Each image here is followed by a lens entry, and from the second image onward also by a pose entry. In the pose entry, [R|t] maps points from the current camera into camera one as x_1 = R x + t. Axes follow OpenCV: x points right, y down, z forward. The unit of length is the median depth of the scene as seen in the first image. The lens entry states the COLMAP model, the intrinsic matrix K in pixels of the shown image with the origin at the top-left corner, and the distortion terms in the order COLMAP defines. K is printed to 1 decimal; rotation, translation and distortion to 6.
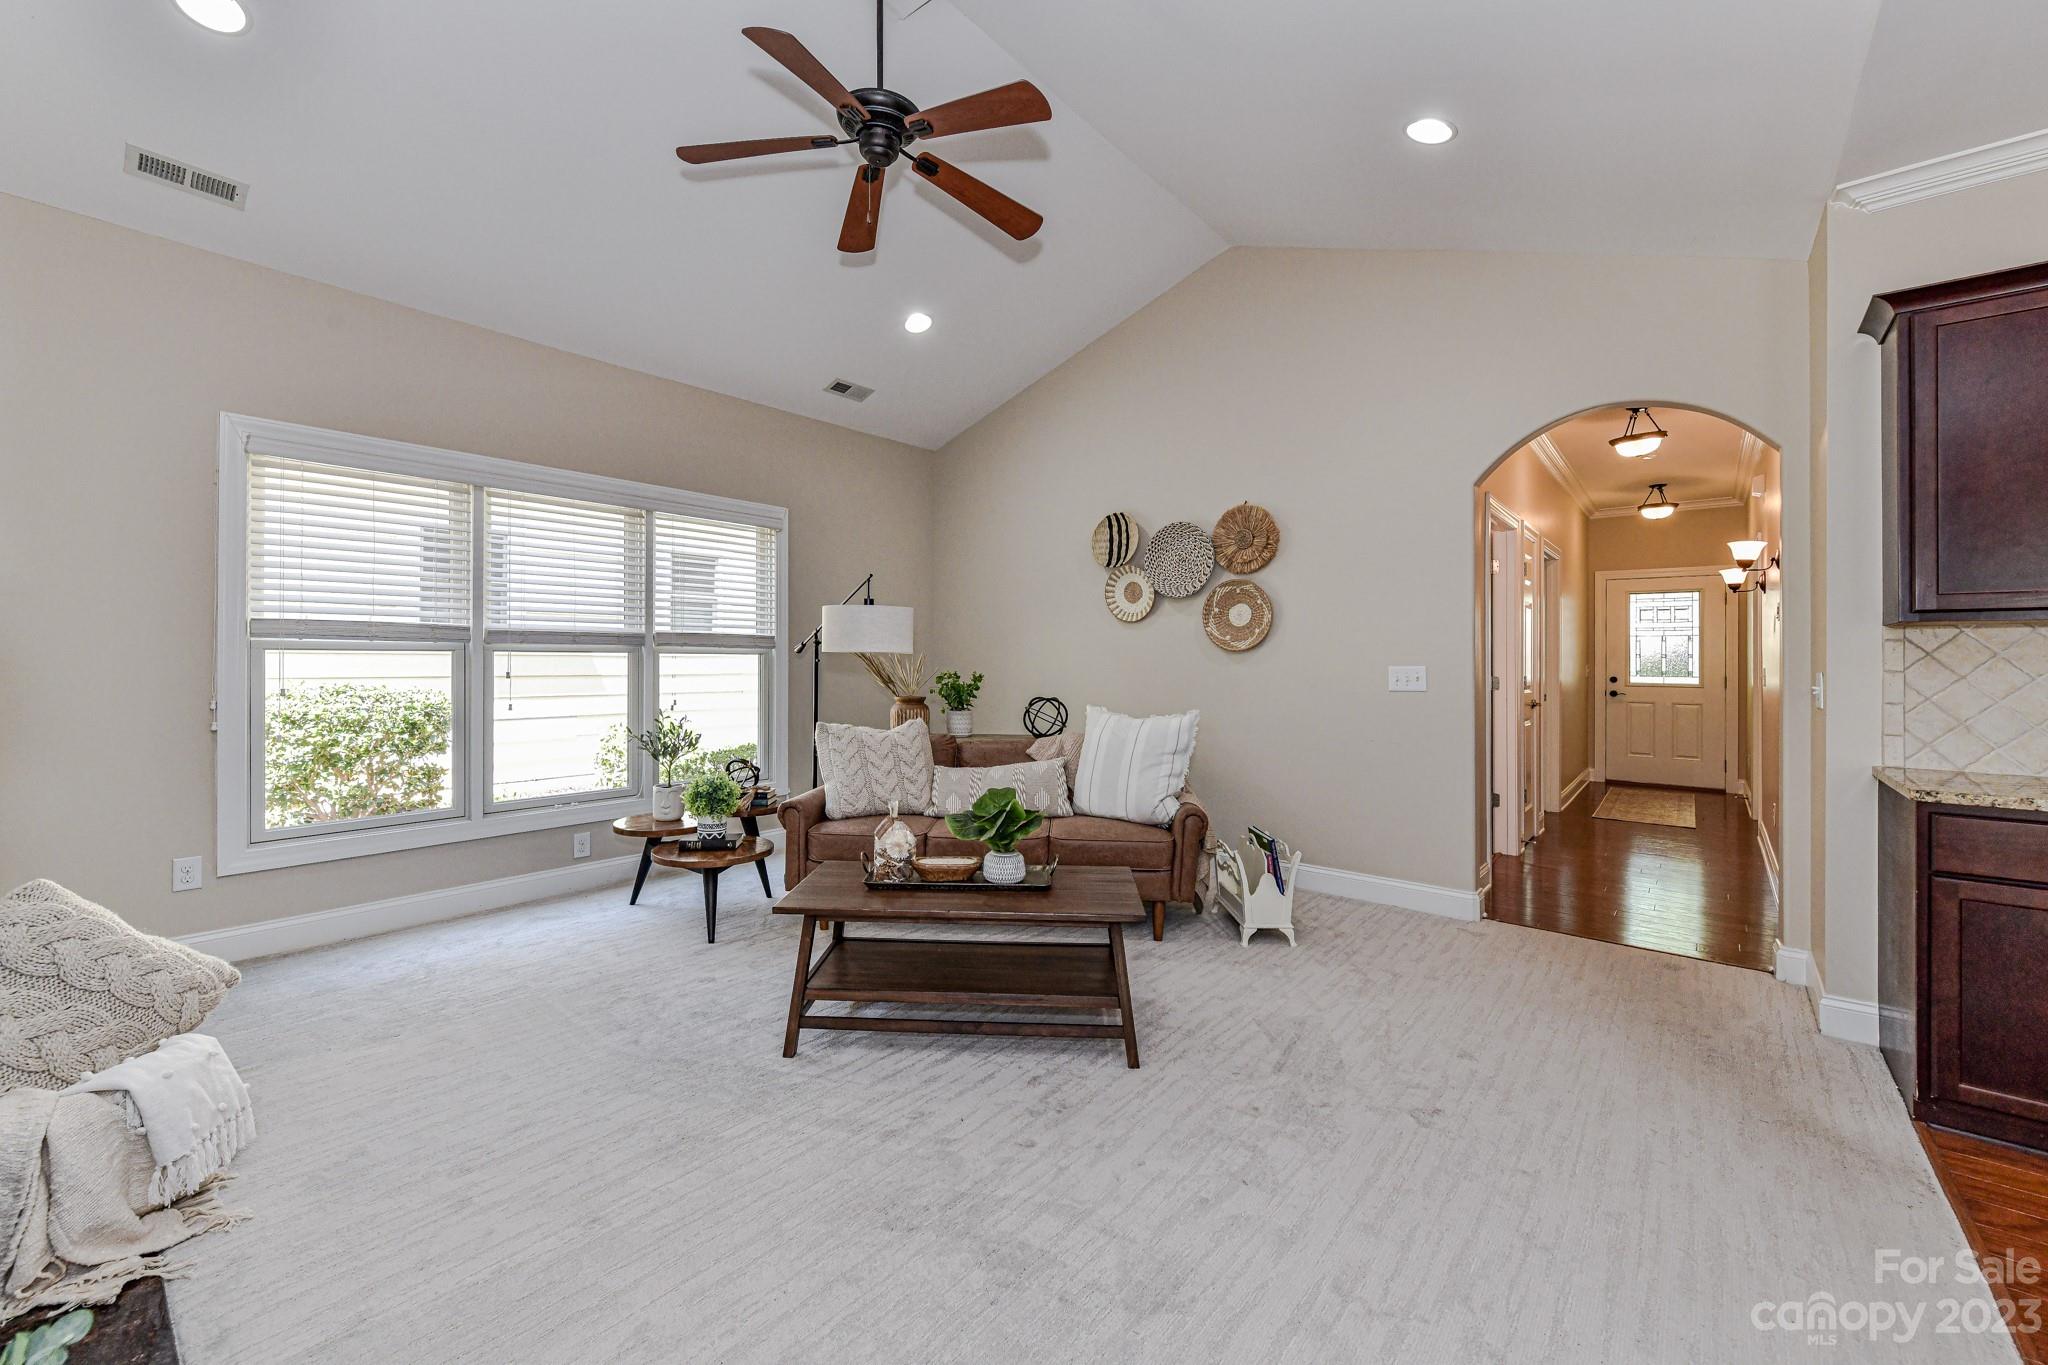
lens RADIAL K [[811.6, 0, 1005.1], [0, 811.6, 649.3], [0, 0, 1]] dist [0.006688, -0.001517]
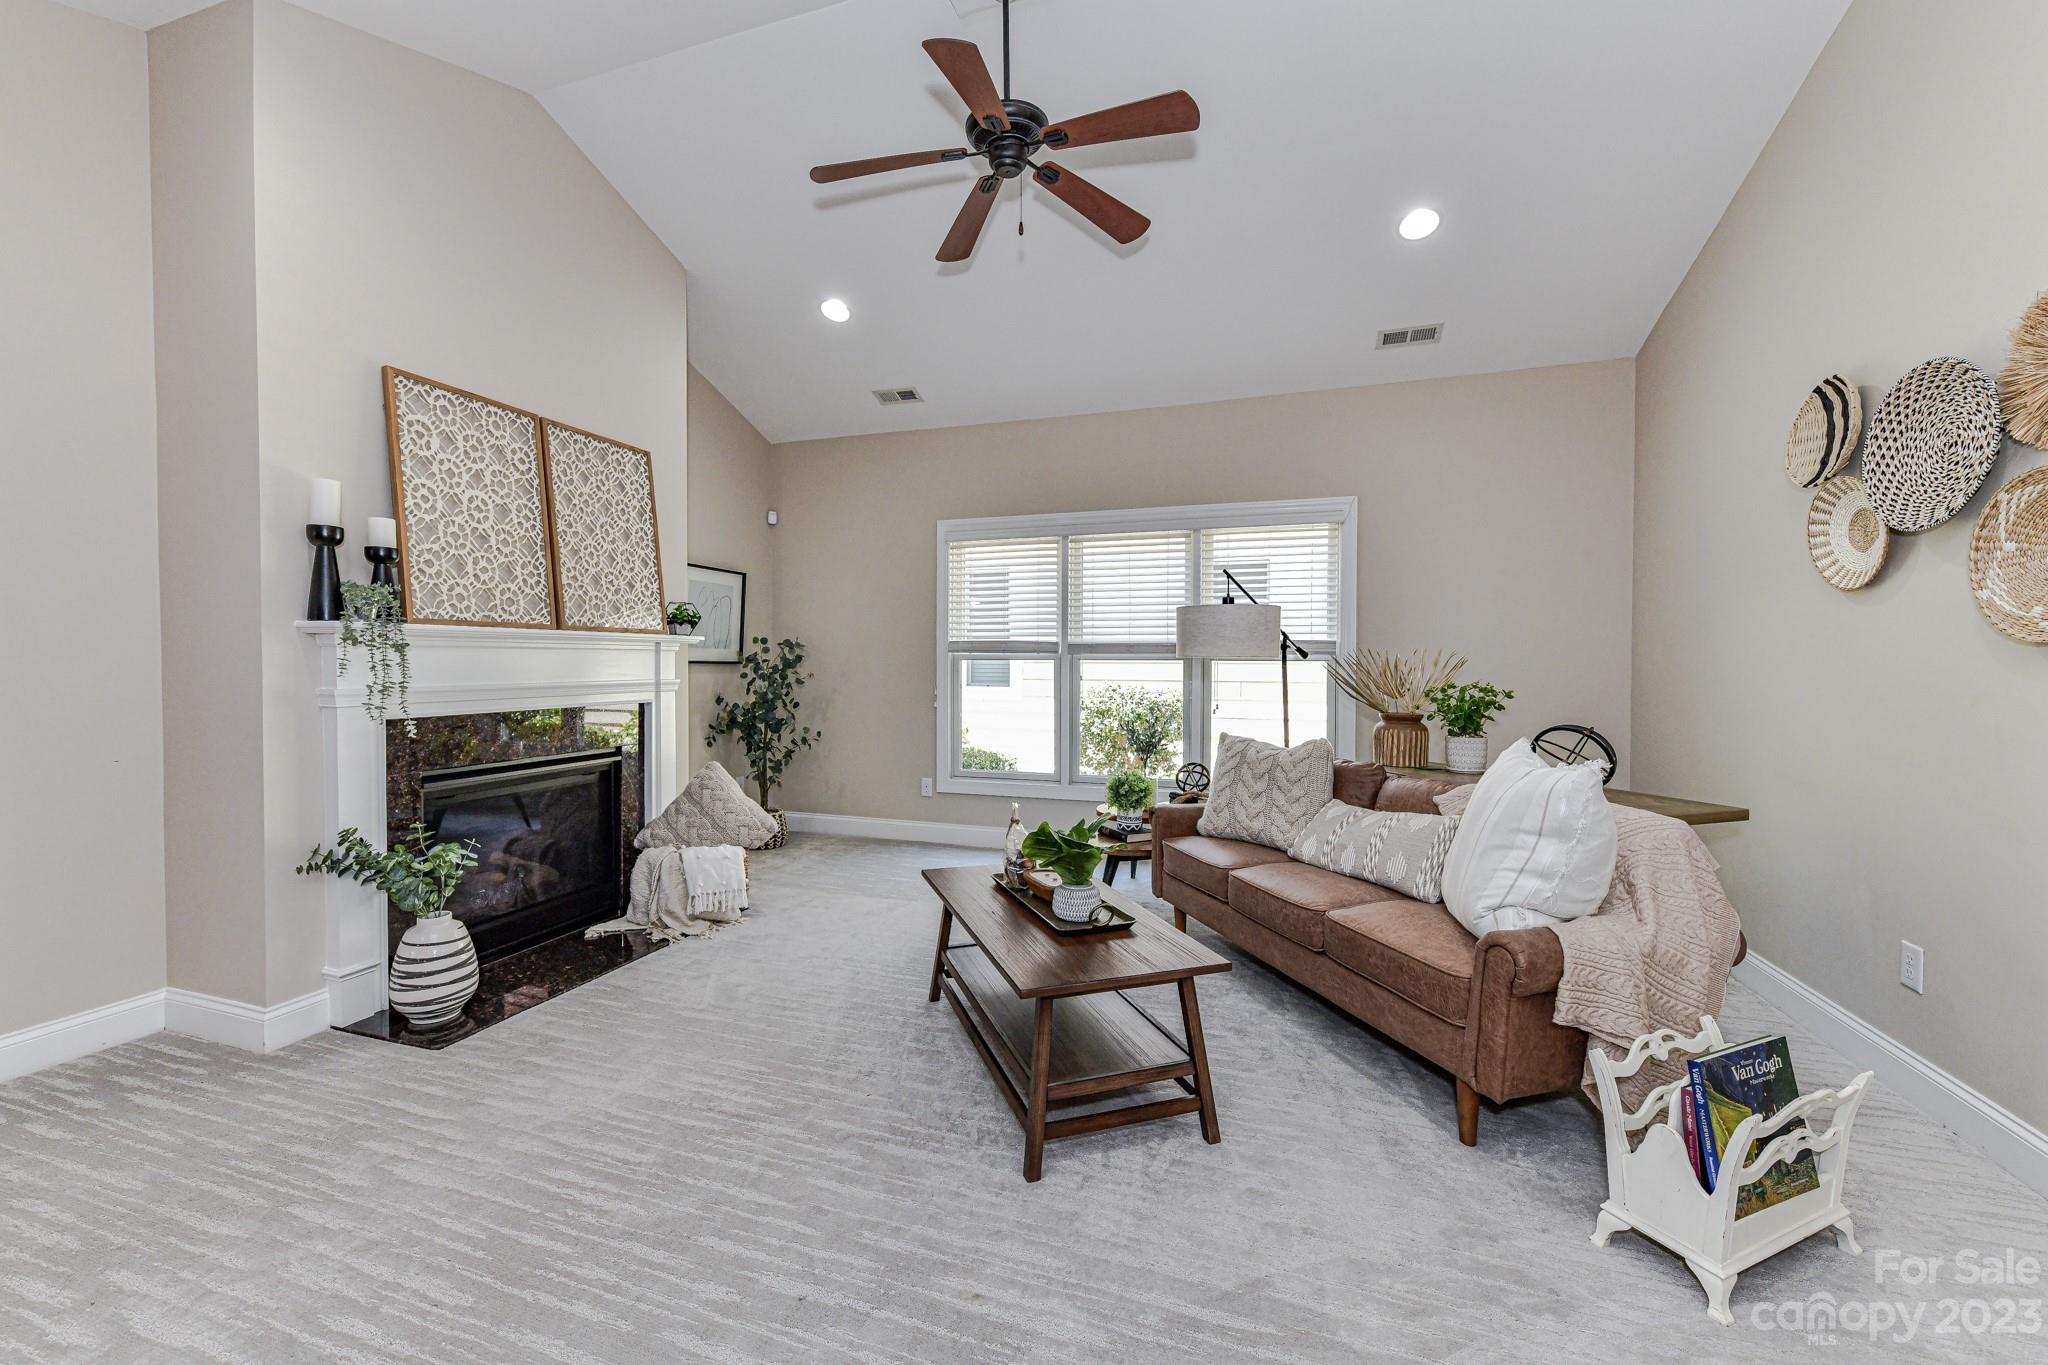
lens RADIAL K [[811.6, 0, 1028.9], [0, 811.6, 674.5], [0, 0, 1]] dist [0.006688, -0.001517]
pose [[0.370168, 0.008090, -0.928930, 0.559312], [0.009650, 0.999875, 0.012553, 0.008903], [0.928915, -0.013611, 0.370044, 0.445692]]
